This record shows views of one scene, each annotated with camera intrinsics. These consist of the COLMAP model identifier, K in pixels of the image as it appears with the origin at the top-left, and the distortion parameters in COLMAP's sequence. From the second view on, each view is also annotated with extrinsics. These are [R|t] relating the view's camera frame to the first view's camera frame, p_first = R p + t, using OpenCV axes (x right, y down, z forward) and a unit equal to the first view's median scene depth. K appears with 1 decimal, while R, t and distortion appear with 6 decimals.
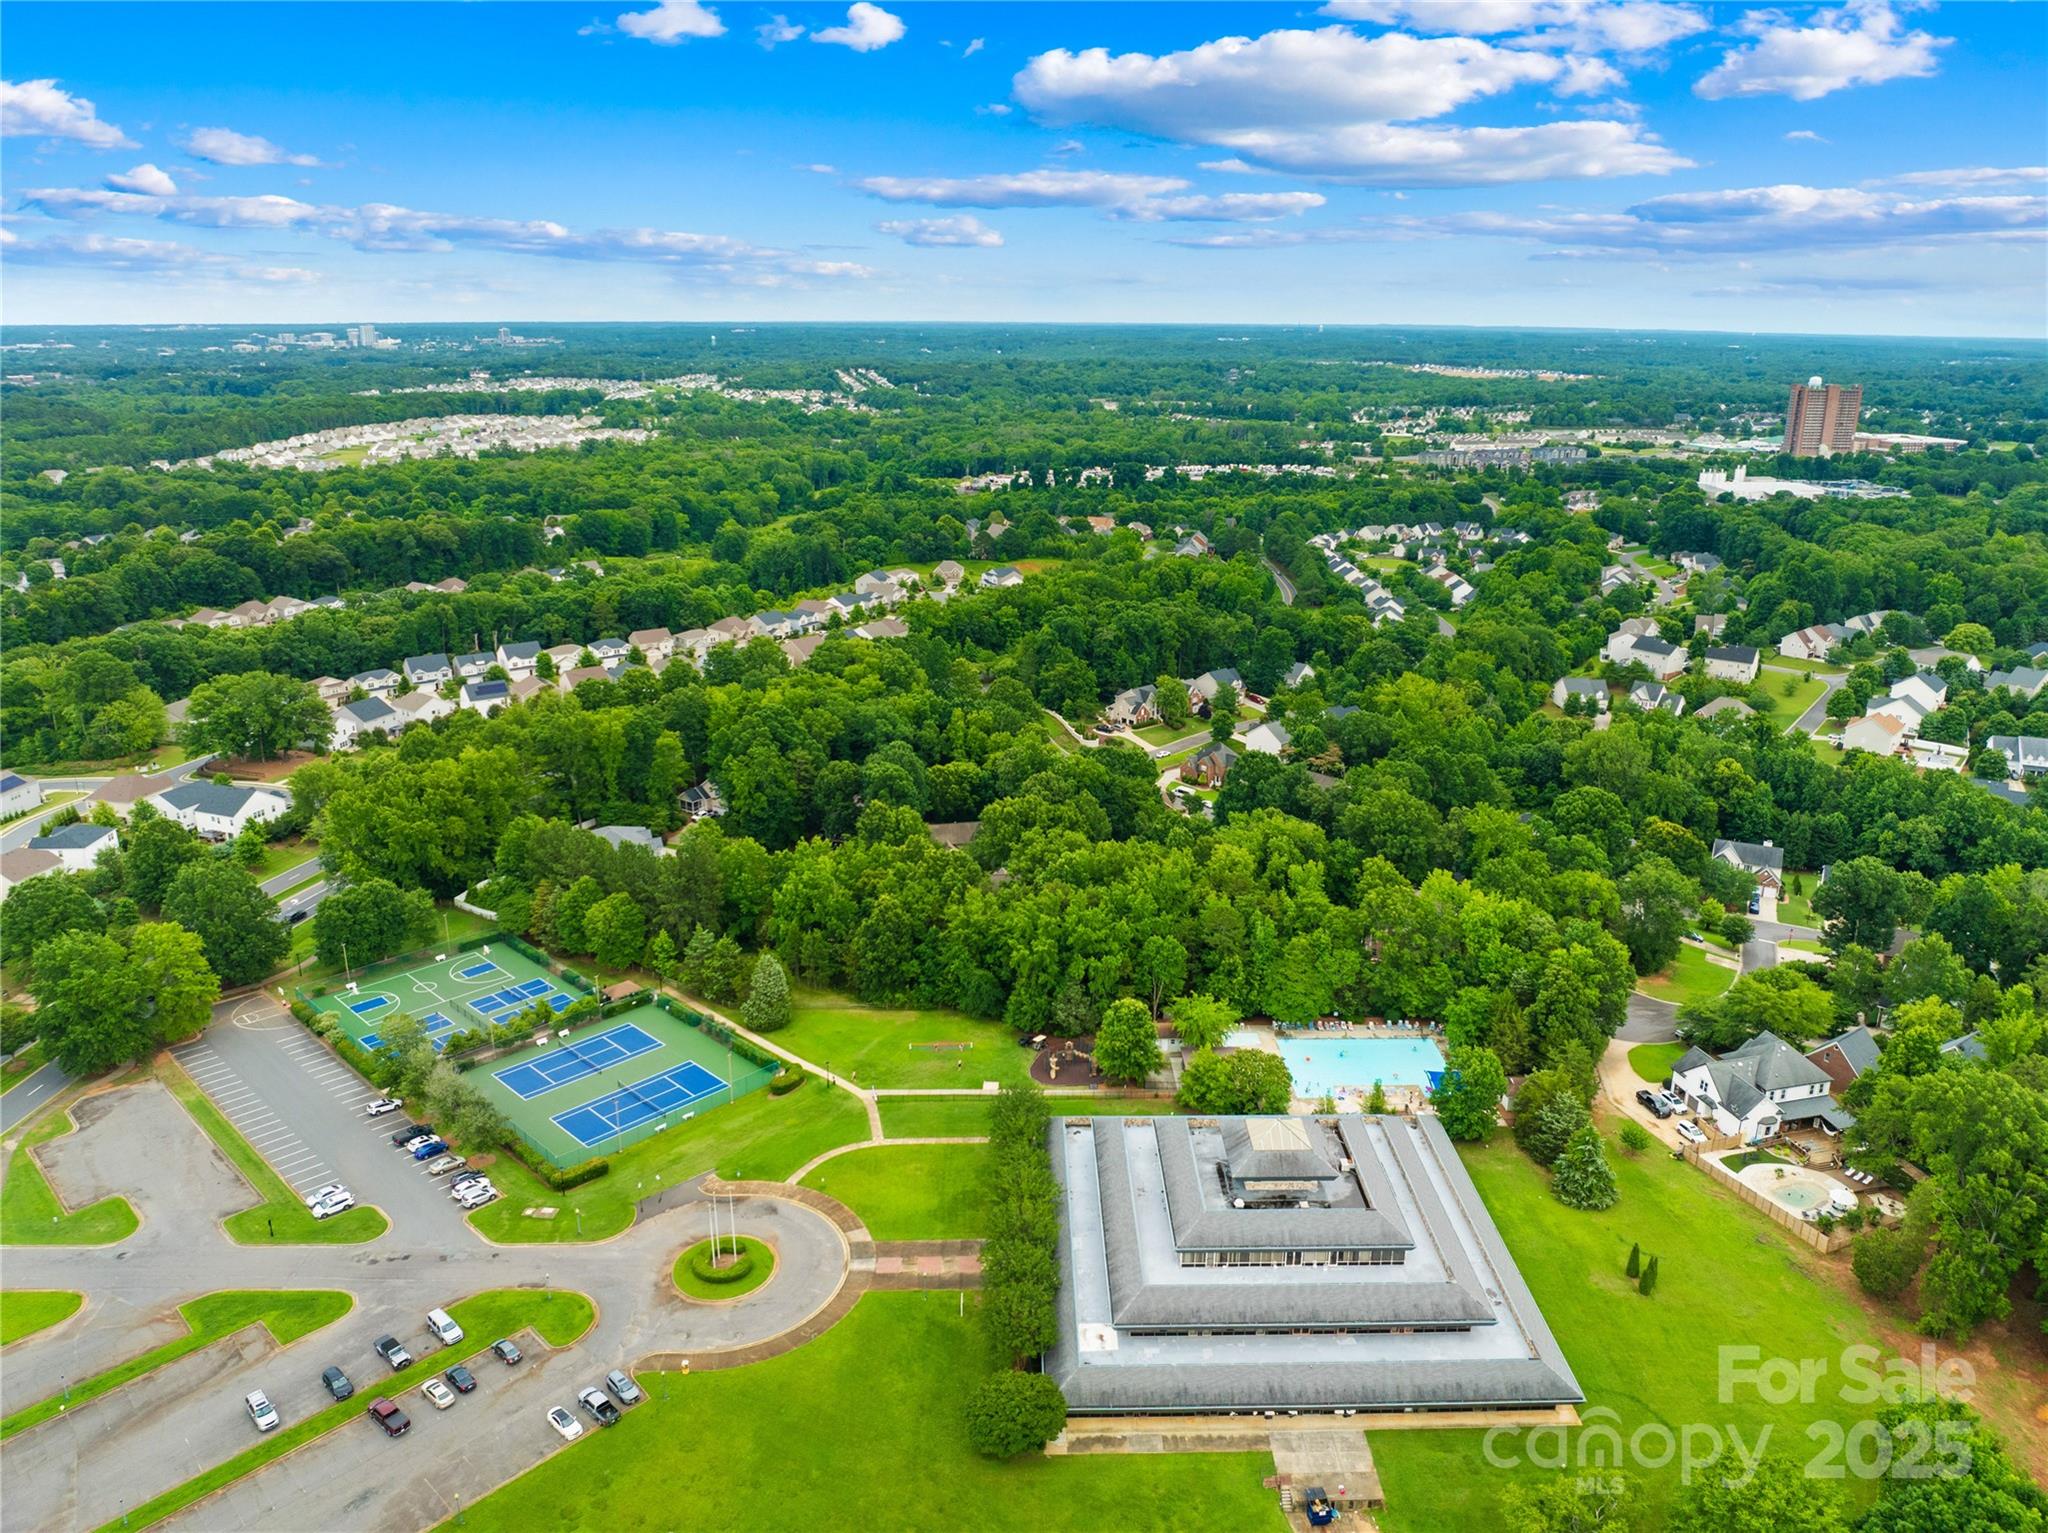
lens RADIAL K [[1431.7, 0, 1034.0], [0, 1431.7, 771.5], [0, 0, 1]] dist [-0.035718, -0.003369]
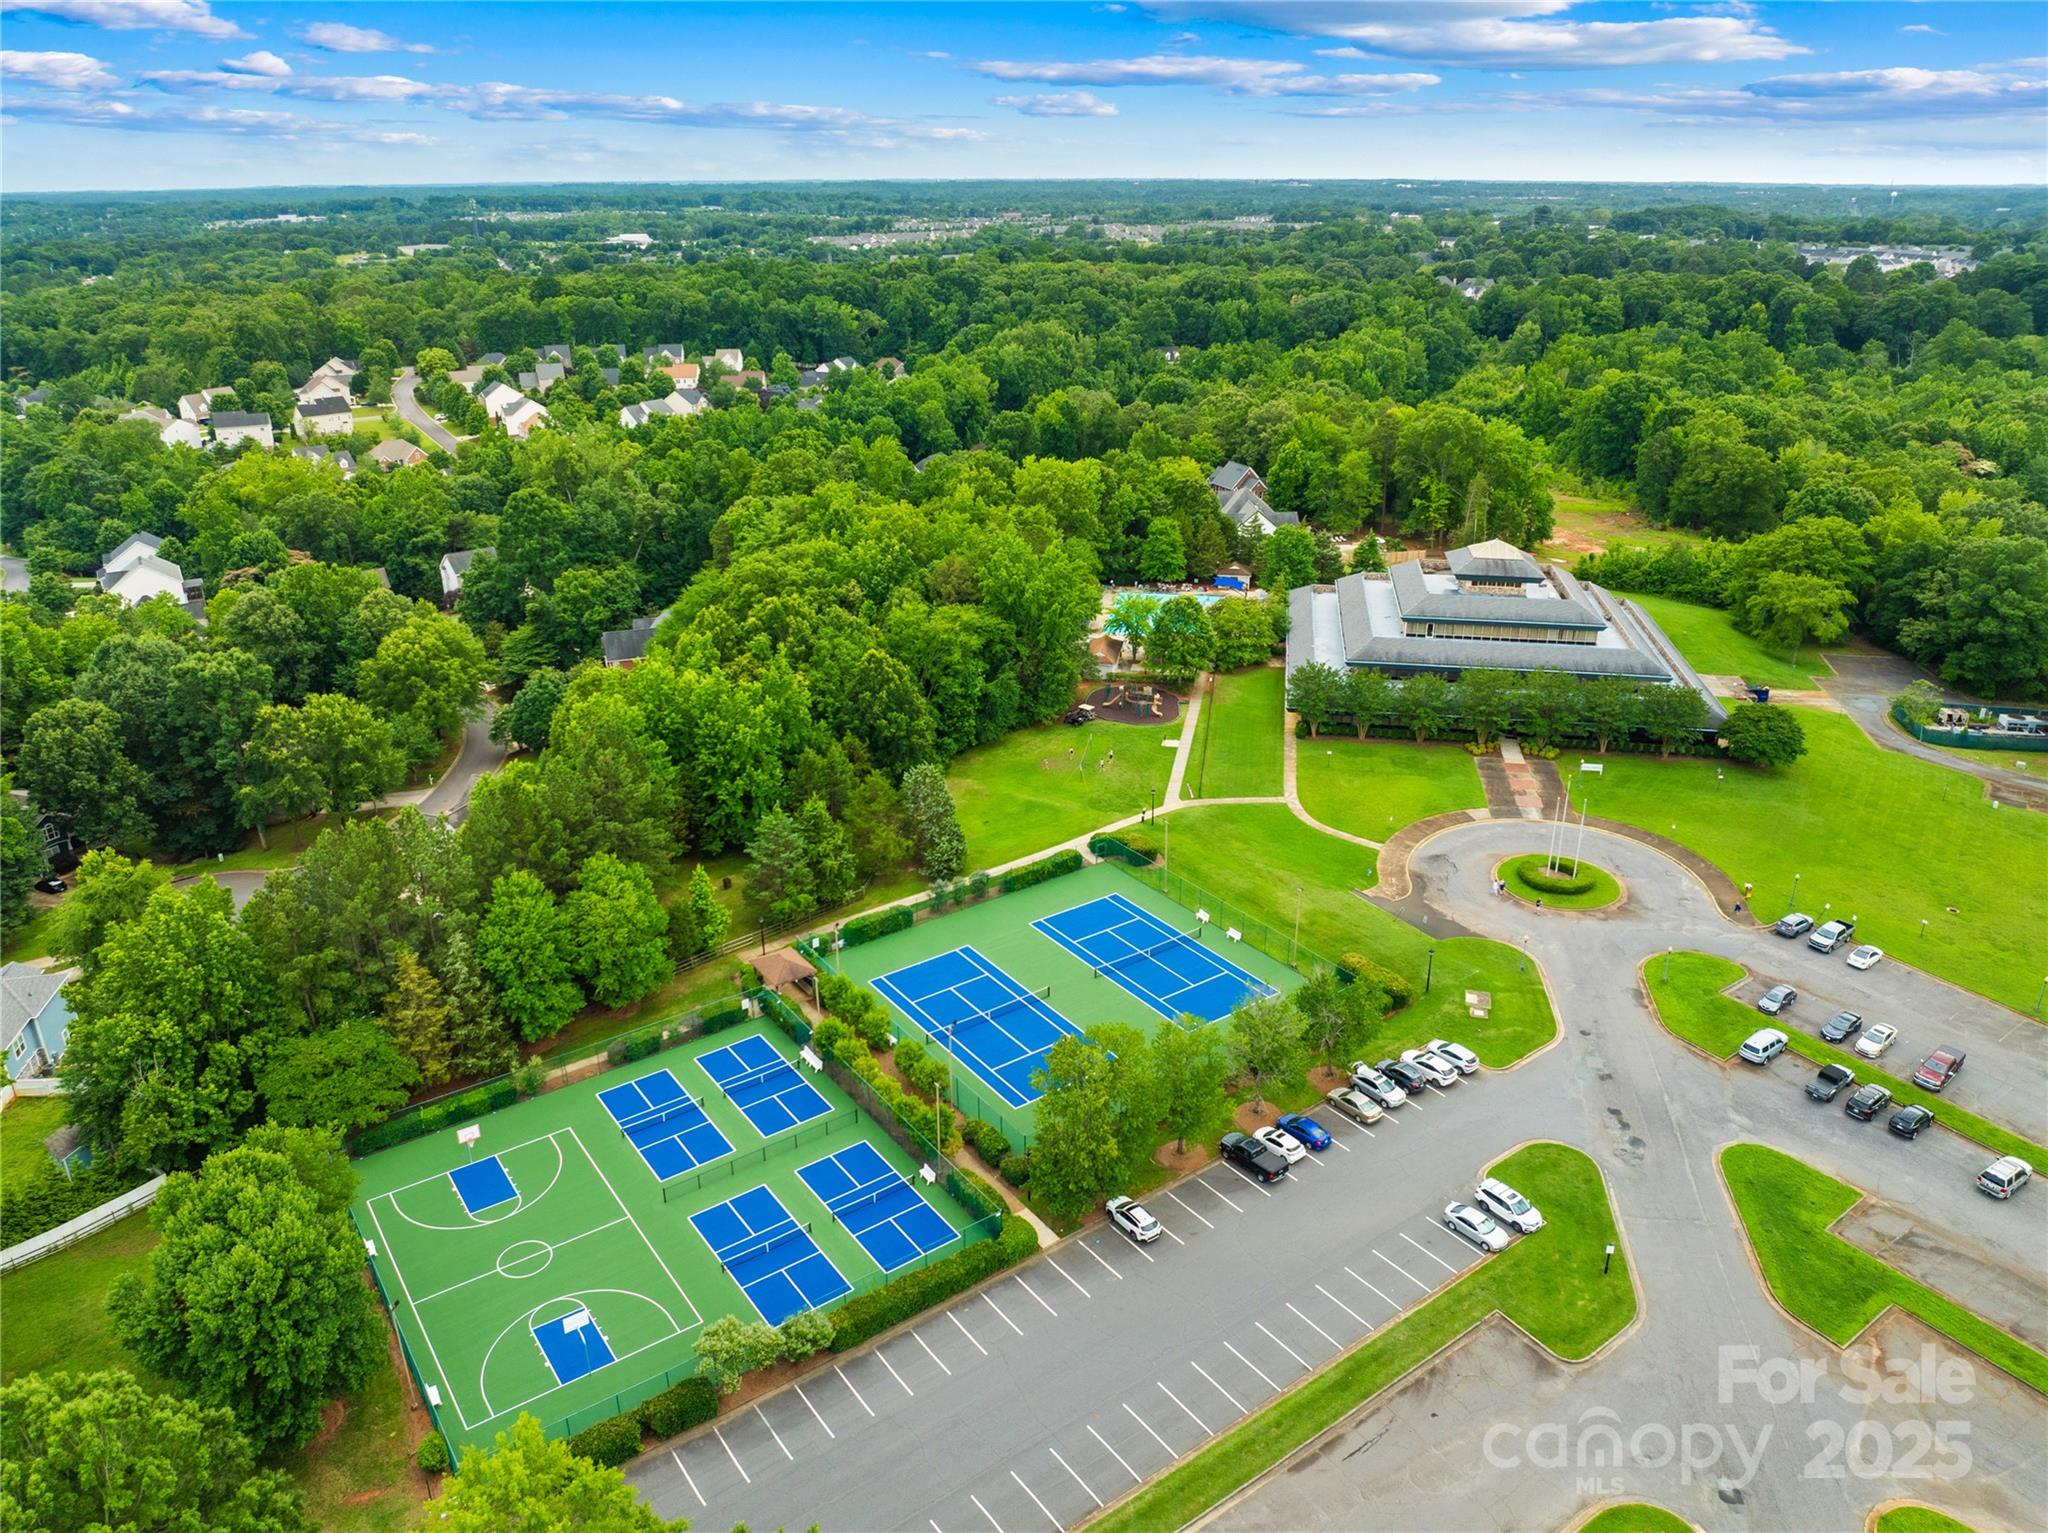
lens RADIAL K [[1431.7, 0, 1034.0], [0, 1431.7, 771.5], [0, 0, 1]] dist [-0.035718, -0.003369]
pose [[0.165367, -0.381841, 0.909313, -0.320392], [0.292268, 0.899565, 0.324596, -0.025621], [-0.941931, 0.212086, 0.260358, 0.331344]]
